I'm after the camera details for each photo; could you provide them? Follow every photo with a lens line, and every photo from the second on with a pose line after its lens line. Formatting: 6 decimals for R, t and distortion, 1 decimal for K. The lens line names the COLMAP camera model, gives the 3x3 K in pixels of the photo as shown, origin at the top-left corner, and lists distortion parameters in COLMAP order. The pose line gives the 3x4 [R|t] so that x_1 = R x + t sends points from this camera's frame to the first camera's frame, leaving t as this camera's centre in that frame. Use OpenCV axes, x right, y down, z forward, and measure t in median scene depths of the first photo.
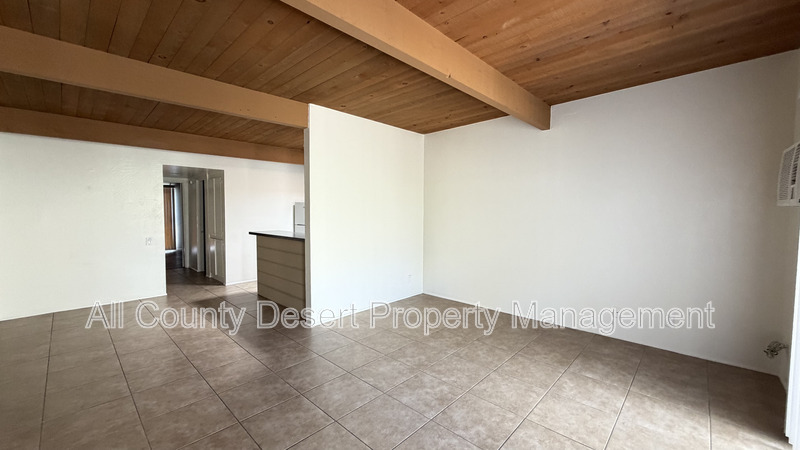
lens RADIAL K [[319.2, 0, 398.0], [0, 319.2, 226.2], [0, 0, 1]] dist [-0.000443, 0.000755]
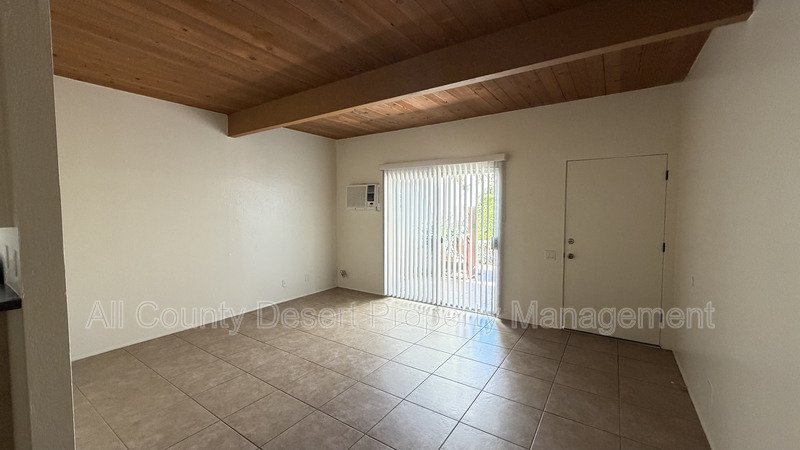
lens RADIAL K [[319.2, 0, 397.7], [0, 319.2, 225.5], [0, 0, 1]] dist [-0.000443, 0.000755]
pose [[-0.167875, -0.050348, 0.984522, -1.062124], [0.049634, 0.996997, 0.059449, -0.062105], [-0.984558, 0.058845, -0.164872, 0.975558]]
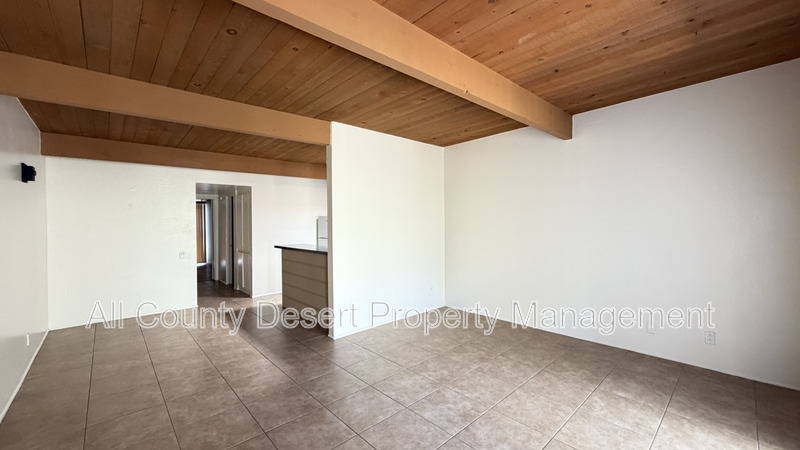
lens RADIAL K [[319.2, 0, 397.7], [0, 319.2, 226.4], [0, 0, 1]] dist [-0.000443, 0.000755]
pose [[0.997616, -0.012449, -0.067879, 0.004444], [0.009928, 0.999253, -0.037348, -0.003844], [0.068294, 0.036585, 0.996994, -0.012188]]
